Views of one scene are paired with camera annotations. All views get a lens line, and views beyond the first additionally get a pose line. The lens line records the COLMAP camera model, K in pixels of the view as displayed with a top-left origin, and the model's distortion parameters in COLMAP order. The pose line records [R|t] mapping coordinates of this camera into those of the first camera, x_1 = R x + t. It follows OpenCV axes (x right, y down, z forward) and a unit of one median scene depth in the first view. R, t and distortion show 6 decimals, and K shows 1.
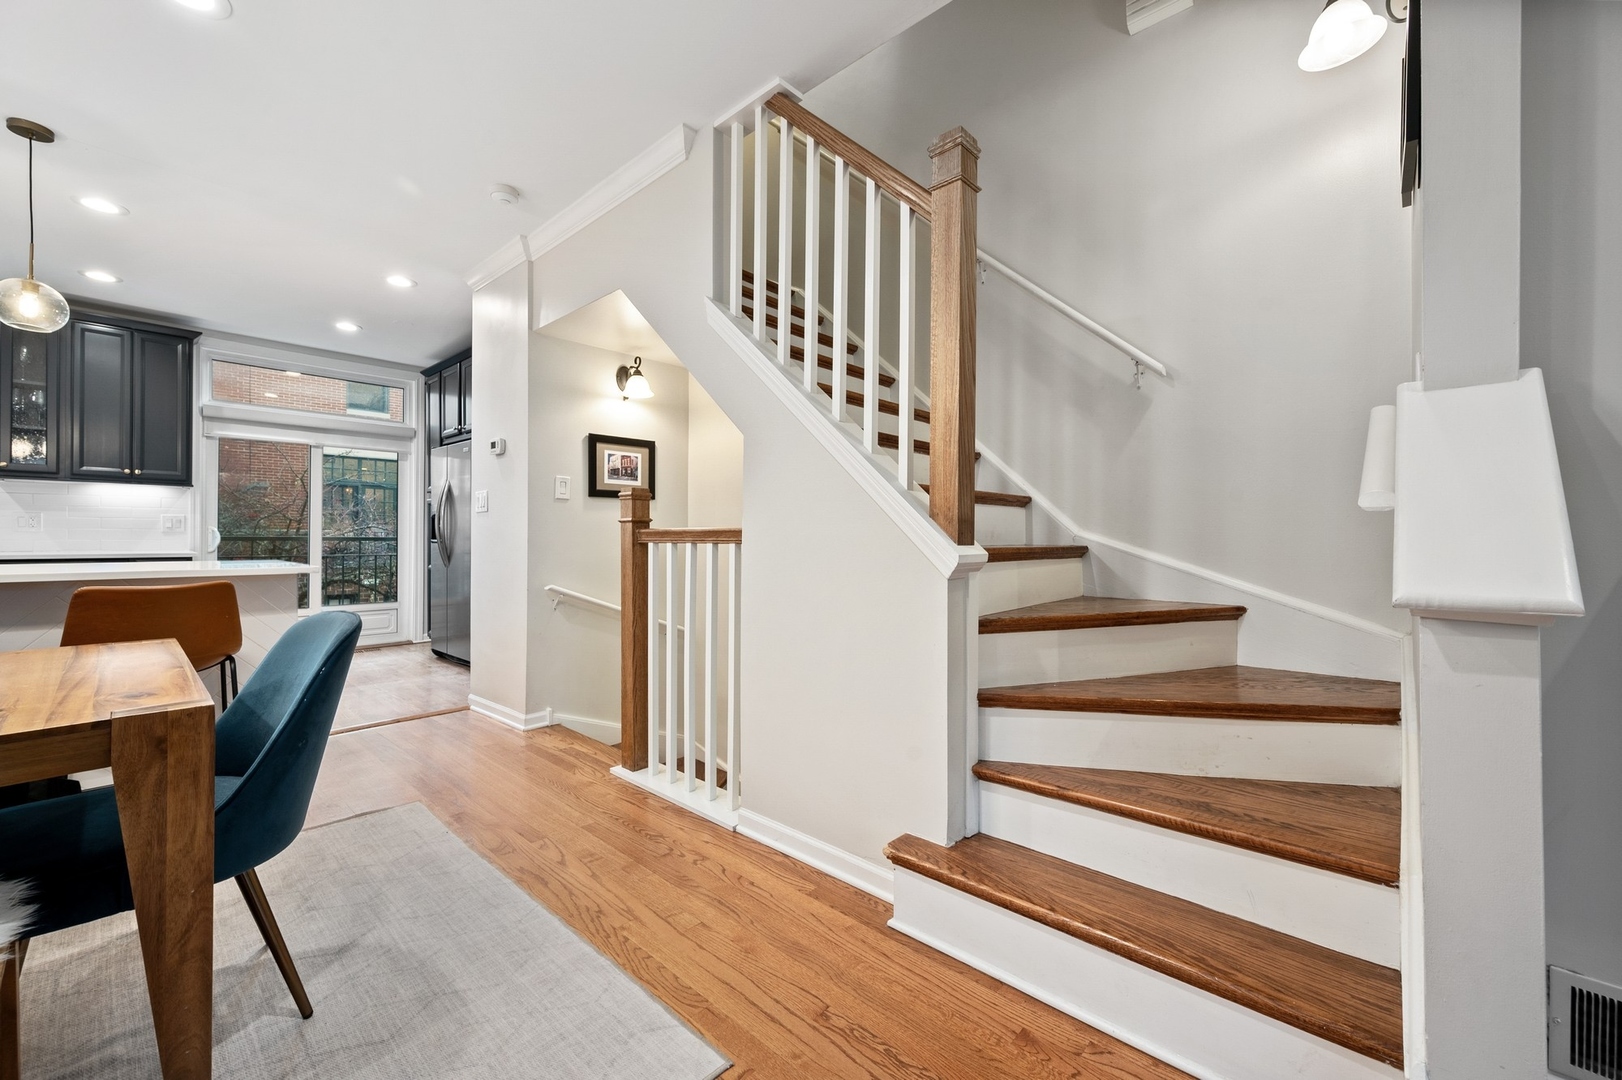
lens RADIAL K [[647.5, 0, 811.0], [0, 647.5, 540.0], [0, 0, 1]] dist [-0.002572, -0.000159]
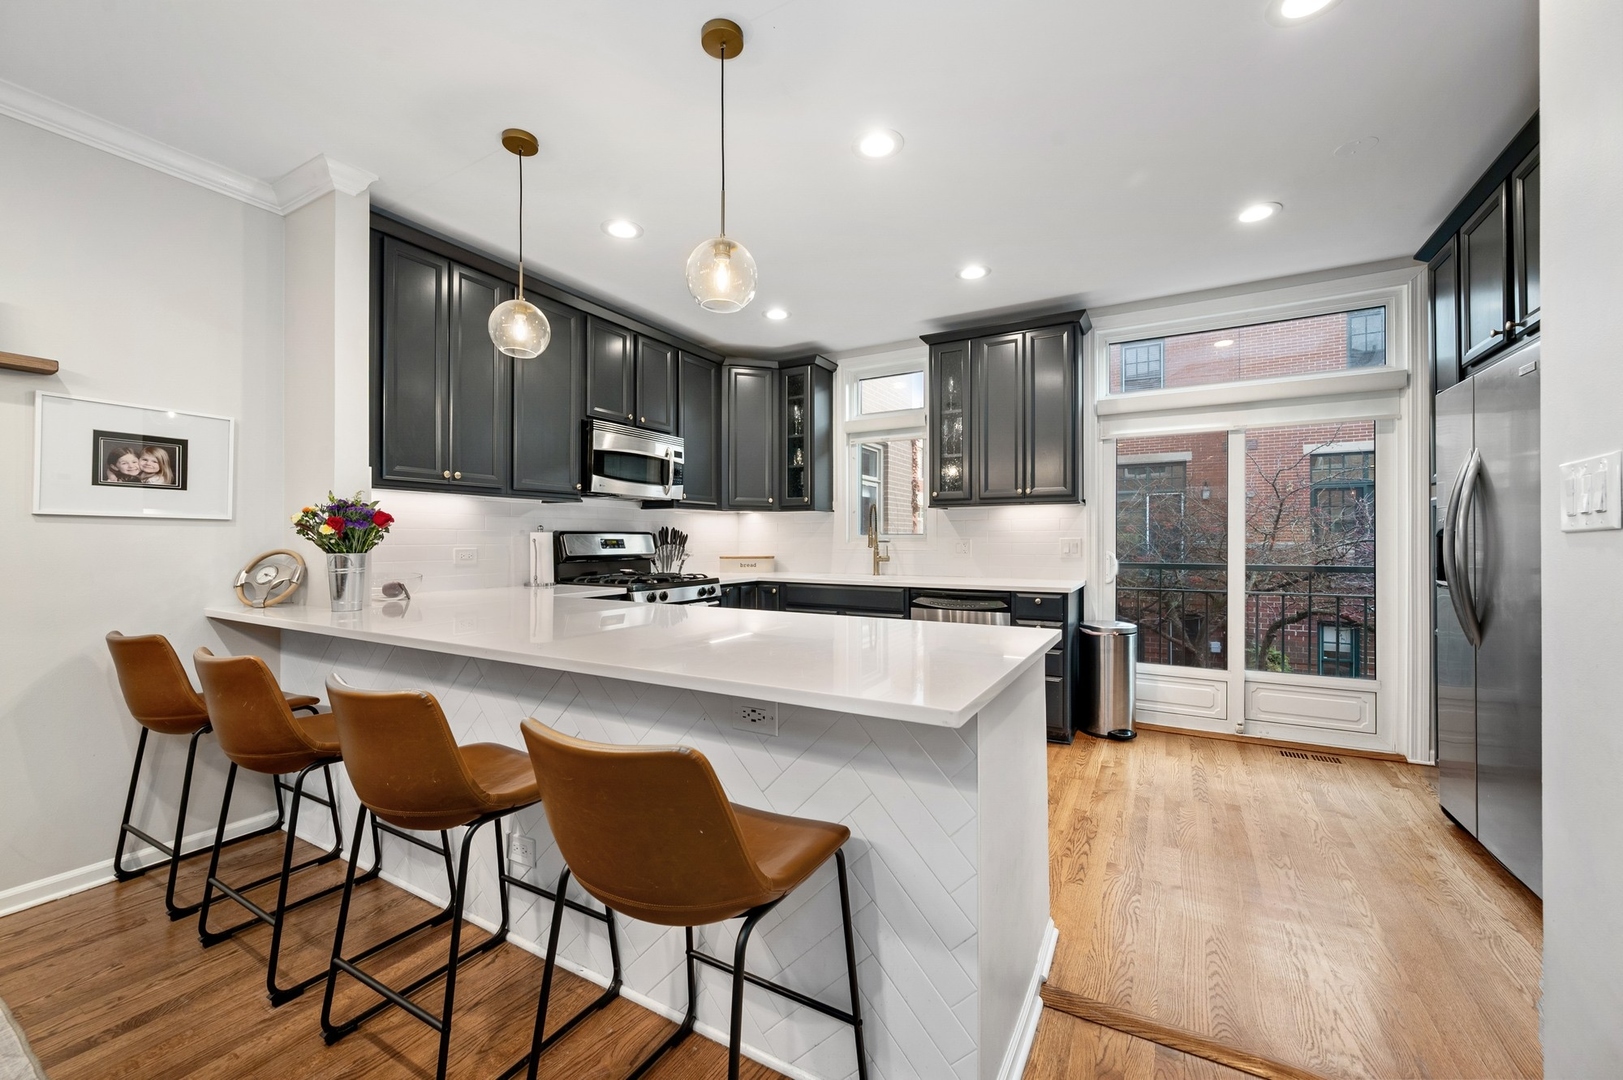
lens RADIAL K [[638.7, 0, 804.7], [0, 638.7, 537.4], [0, 0, 1]] dist [0.019234, -0.012865]
pose [[0.229260, -0.011703, -0.973295, -0.230397], [0.000421, 0.999929, -0.011924, -0.027580], [0.973365, 0.002324, 0.229249, 0.434893]]
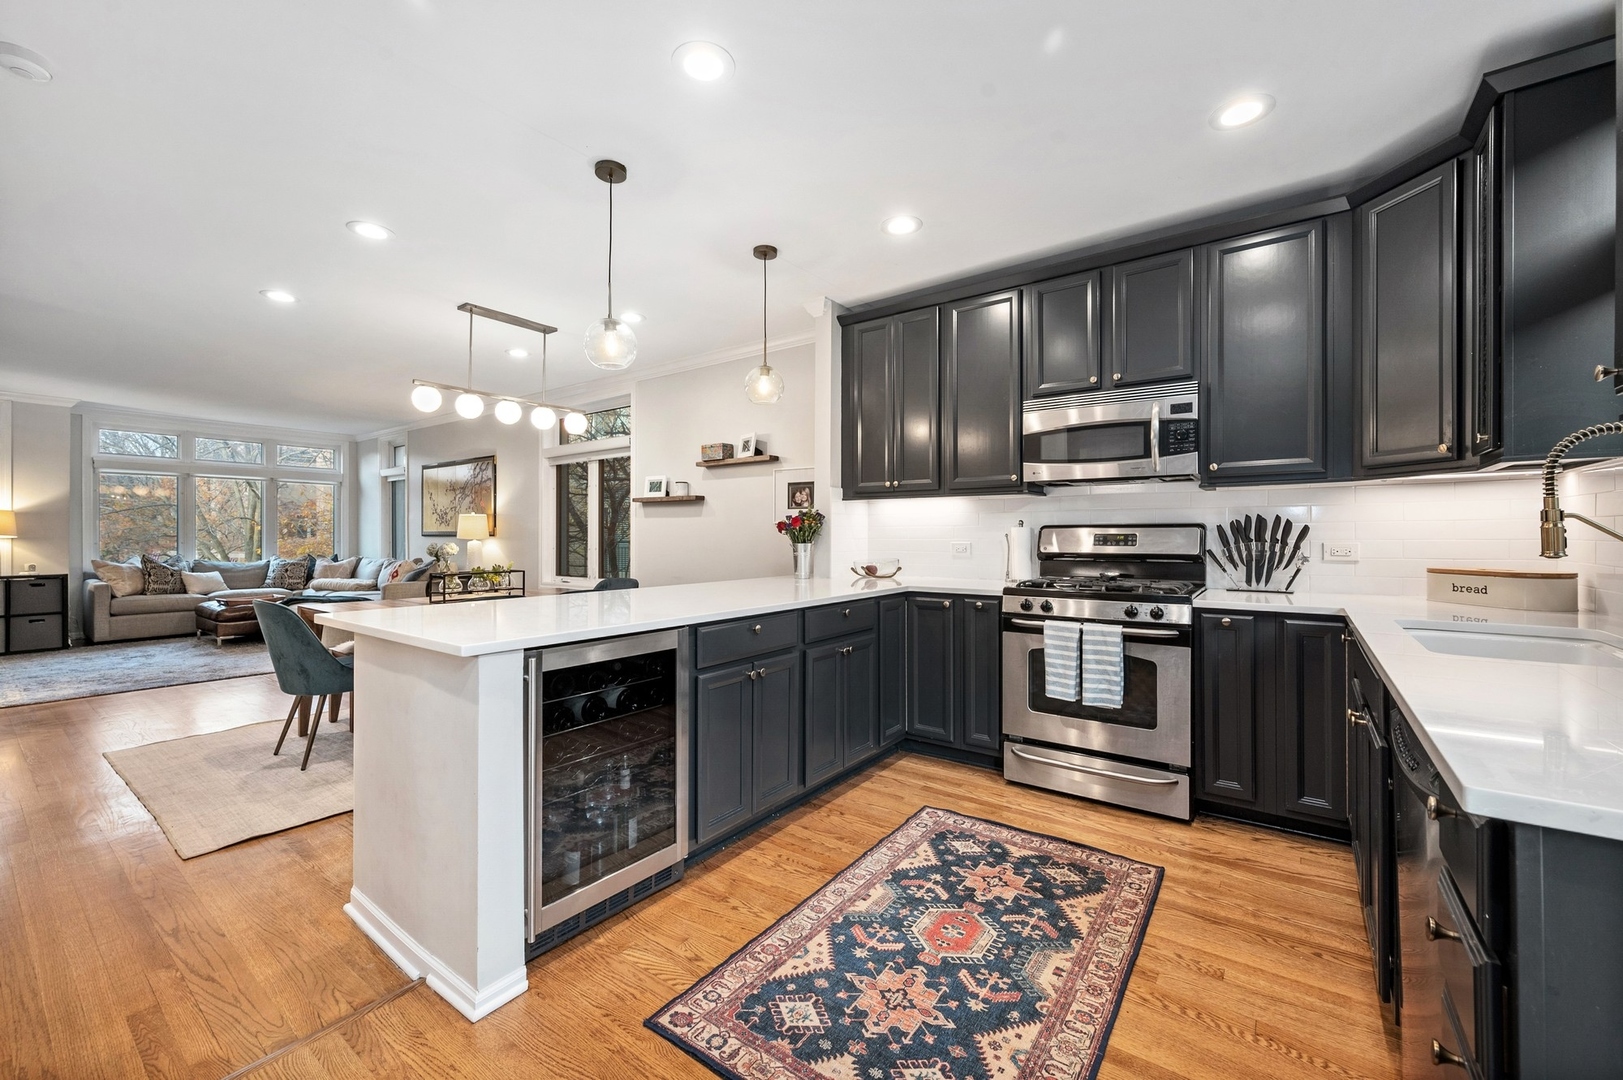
lens RADIAL K [[647.9, 0, 811.5], [0, 647.9, 540.0], [0, 0, 1]] dist [-0.002572, -0.000159]
pose [[-0.993033, -0.007471, -0.117601, -0.678959], [-0.008412, 0.999936, 0.007509, -0.031507], [0.117538, 0.008446, -0.993033, 0.977071]]
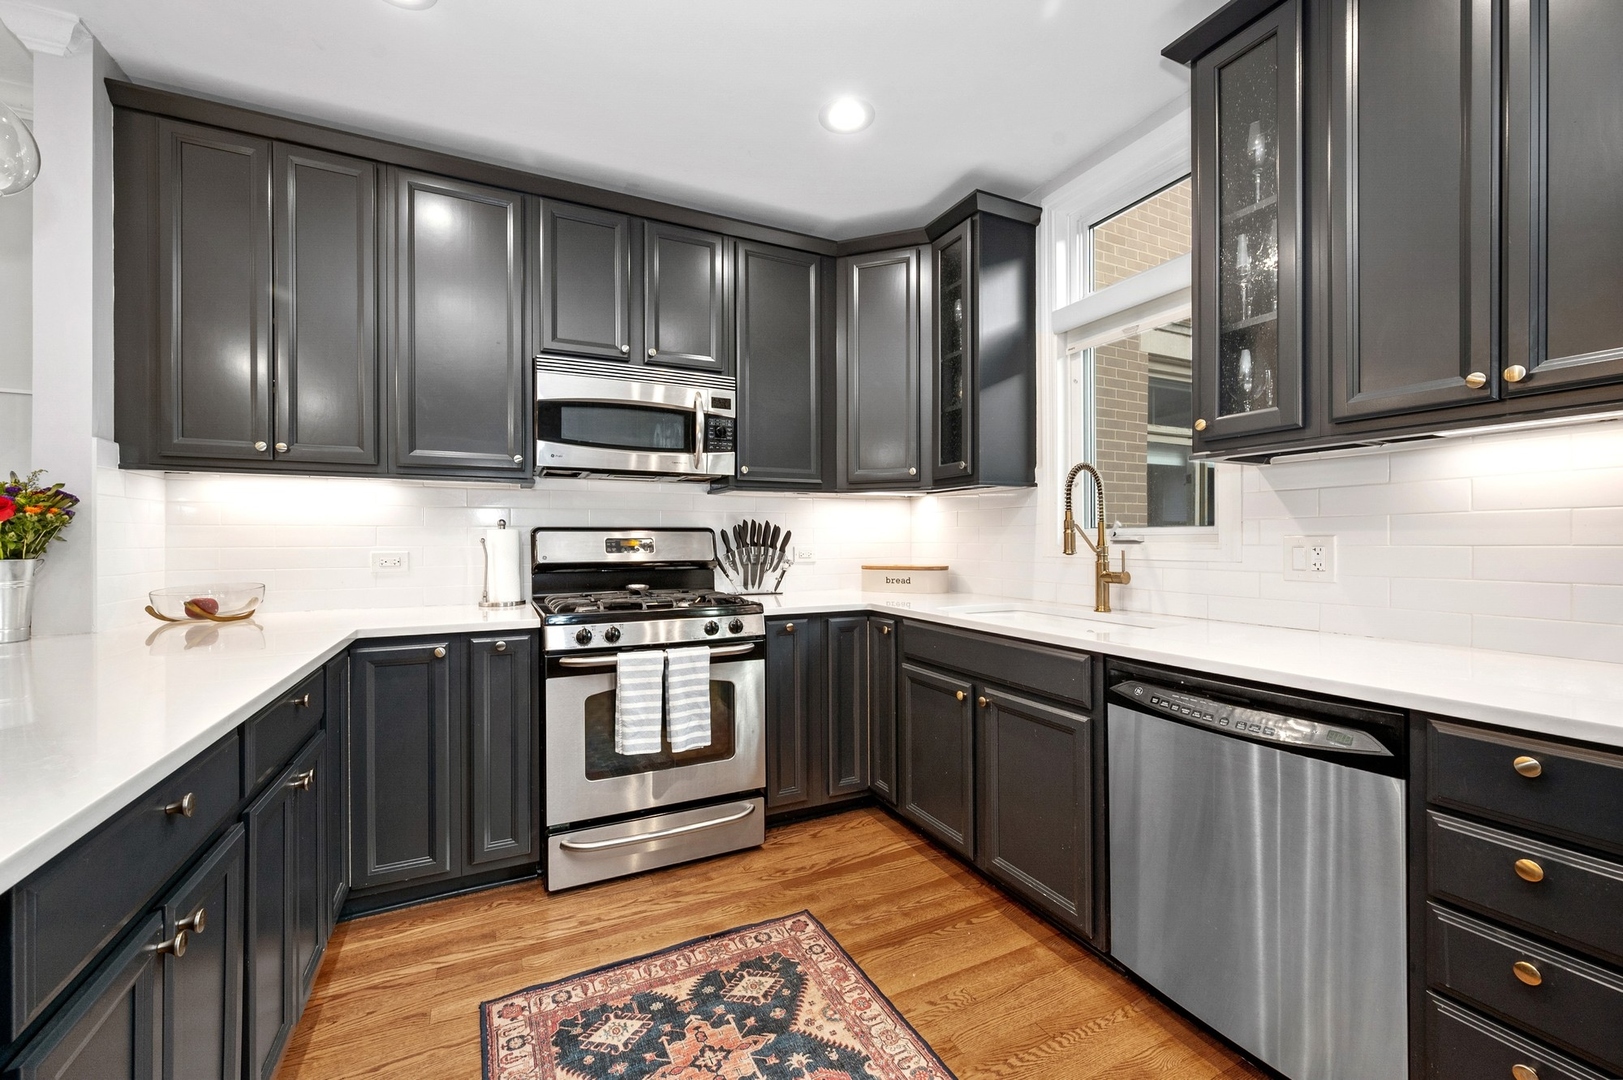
lens RADIAL K [[651.9, 0, 803.2], [0, 651.9, 542.6], [0, 0, 1]] dist [0.000686, -0.000037]
pose [[-0.360217, -0.004938, -0.932855, -0.597509], [-0.002135, 0.999988, -0.004469, -0.029641], [0.932866, 0.000382, -0.360224, 0.711793]]
